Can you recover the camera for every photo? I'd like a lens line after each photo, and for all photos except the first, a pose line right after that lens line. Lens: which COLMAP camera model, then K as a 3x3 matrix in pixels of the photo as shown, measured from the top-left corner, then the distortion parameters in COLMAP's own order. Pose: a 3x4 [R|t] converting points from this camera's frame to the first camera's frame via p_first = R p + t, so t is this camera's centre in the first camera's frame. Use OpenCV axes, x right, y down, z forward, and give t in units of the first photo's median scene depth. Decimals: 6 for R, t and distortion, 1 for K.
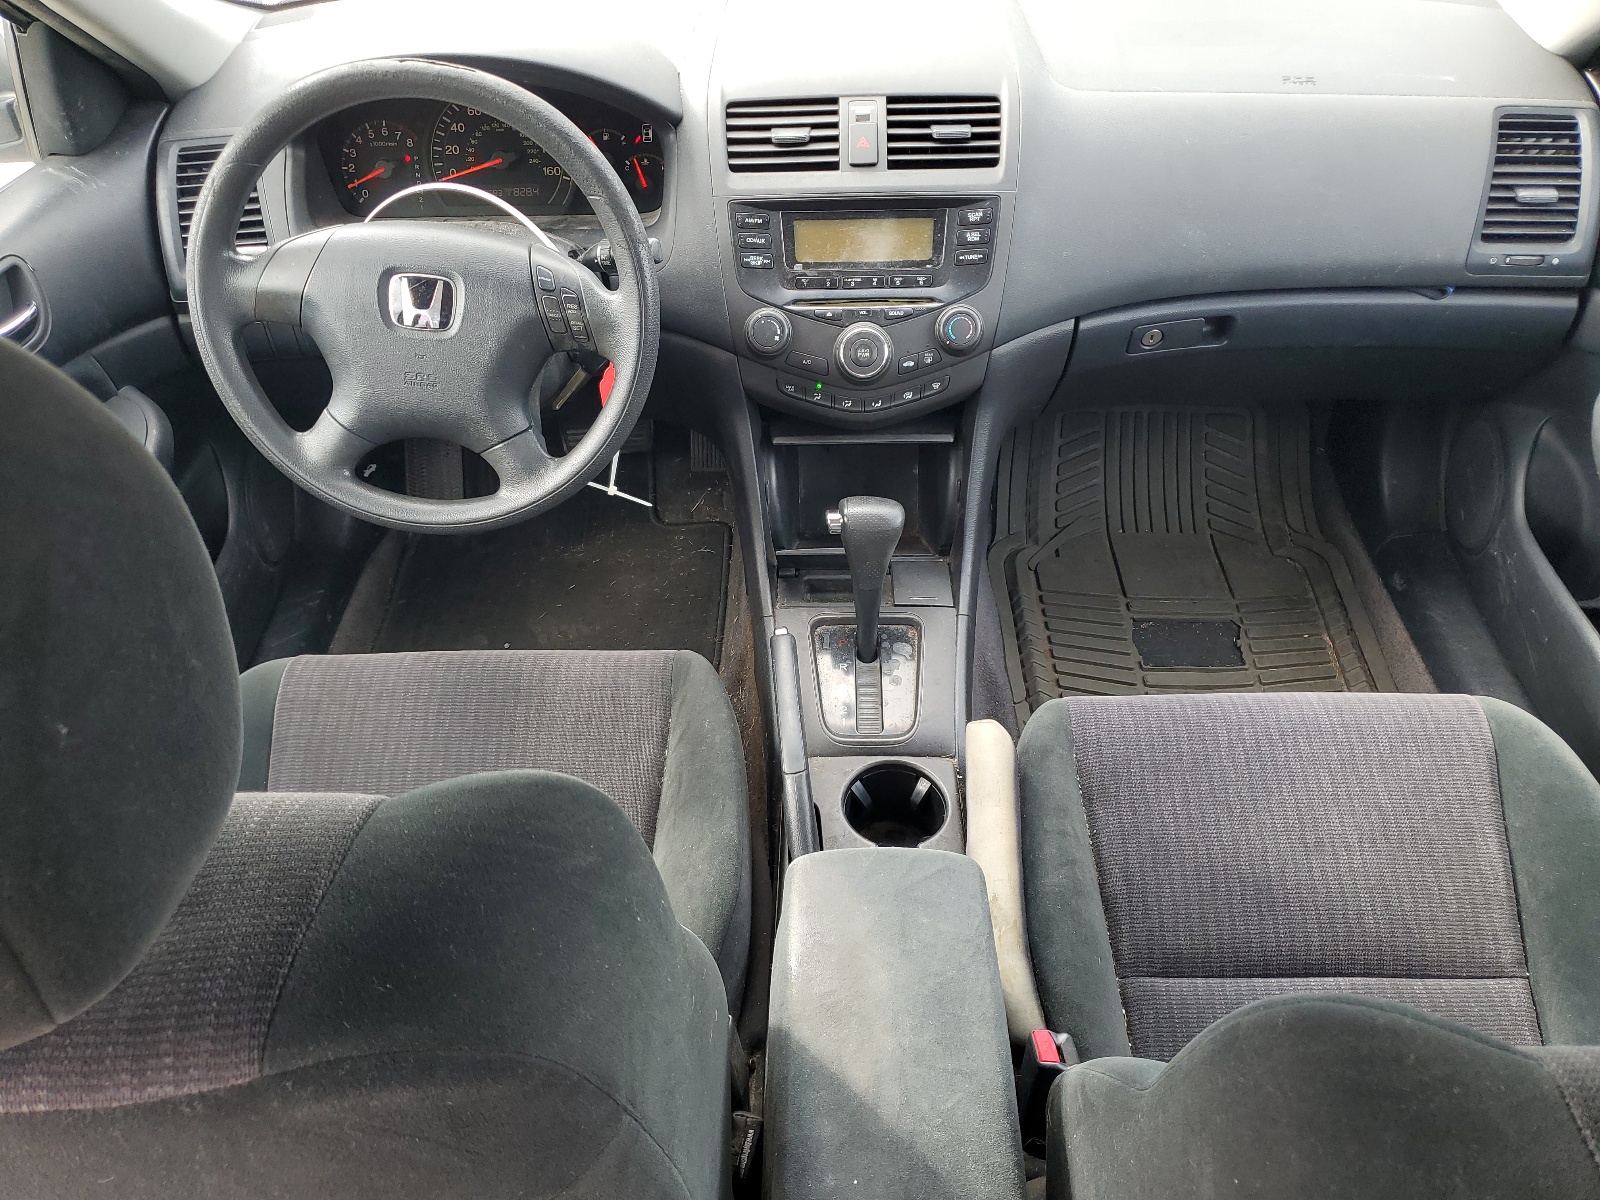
lens RADIAL K [[1217.6, 0, 799.4], [0, 1217.6, 599.7], [0, 0, 1]] dist [-0.014038, -0.002903]
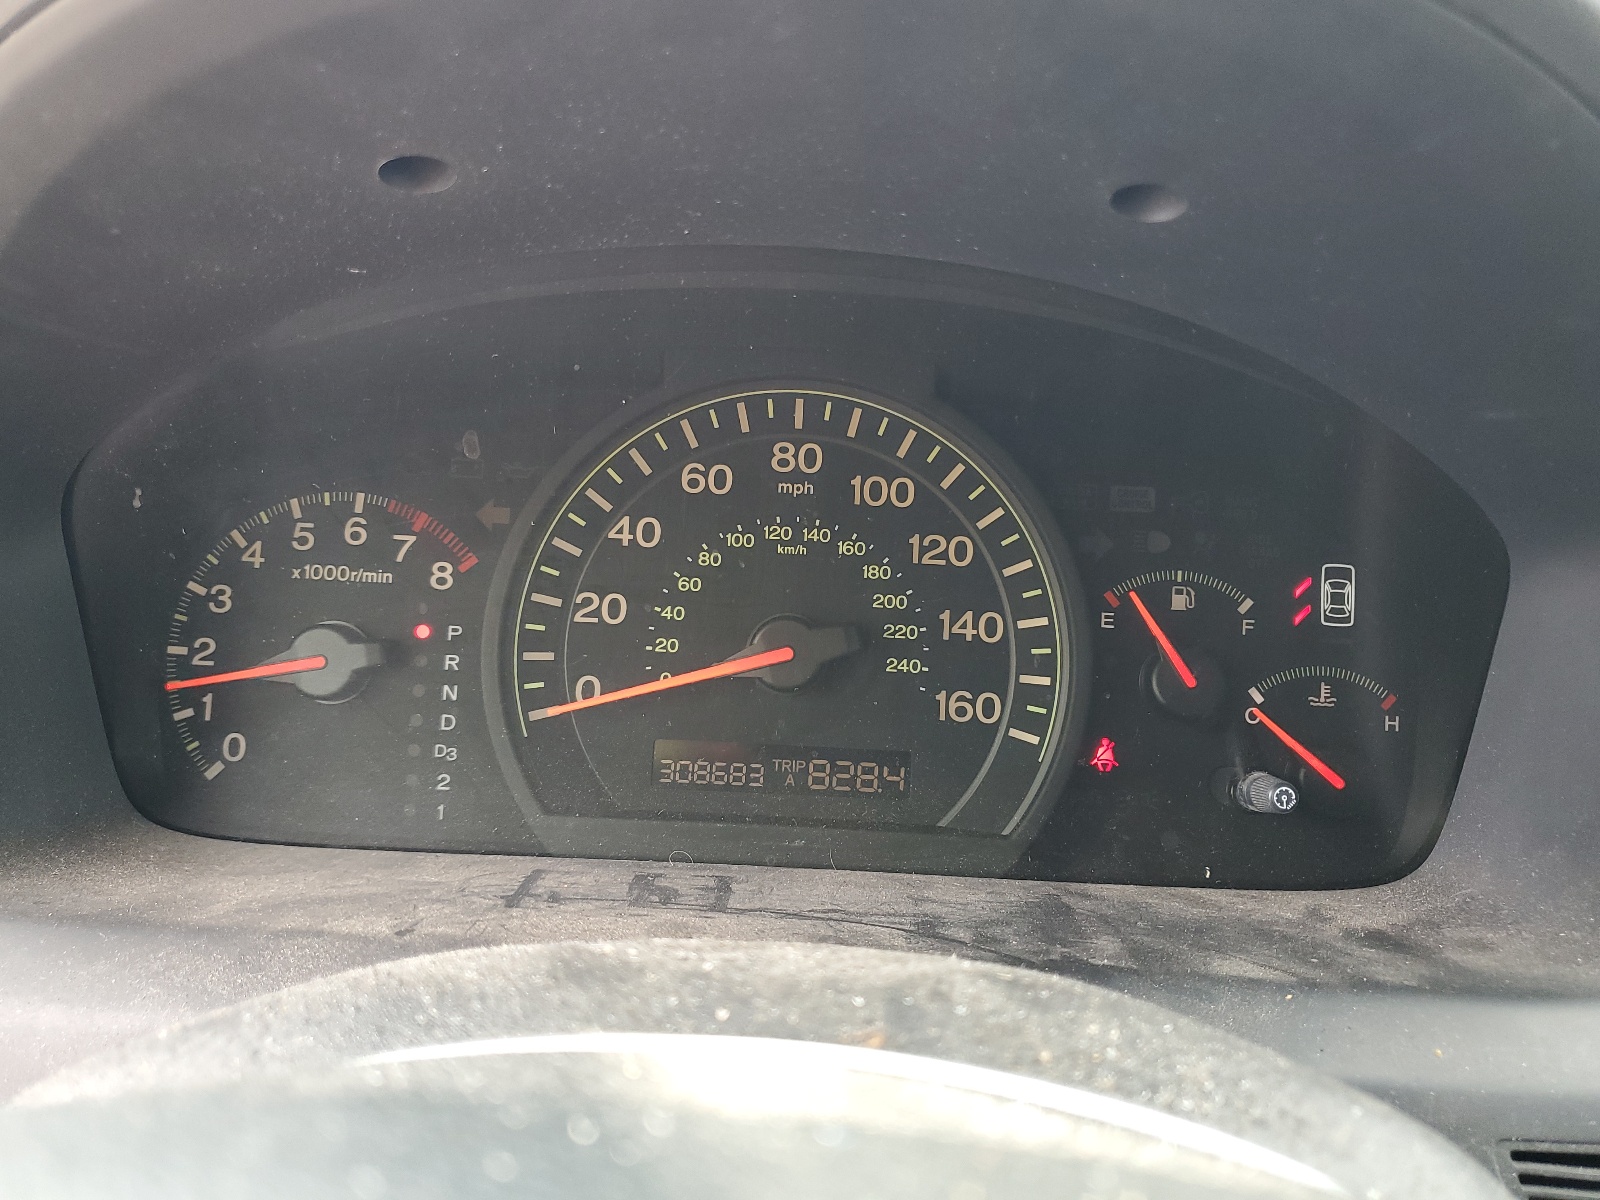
lens RADIAL K [[1217.6, 0, 799.8], [0, 1217.6, 600.6], [0, 0, 1]] dist [-0.014038, -0.002903]
pose [[0.997688, 0.060448, 0.031048, -0.251063], [-0.038703, 0.880995, -0.471540, -0.248909], [-0.055857, 0.469248, 0.881298, 0.763364]]
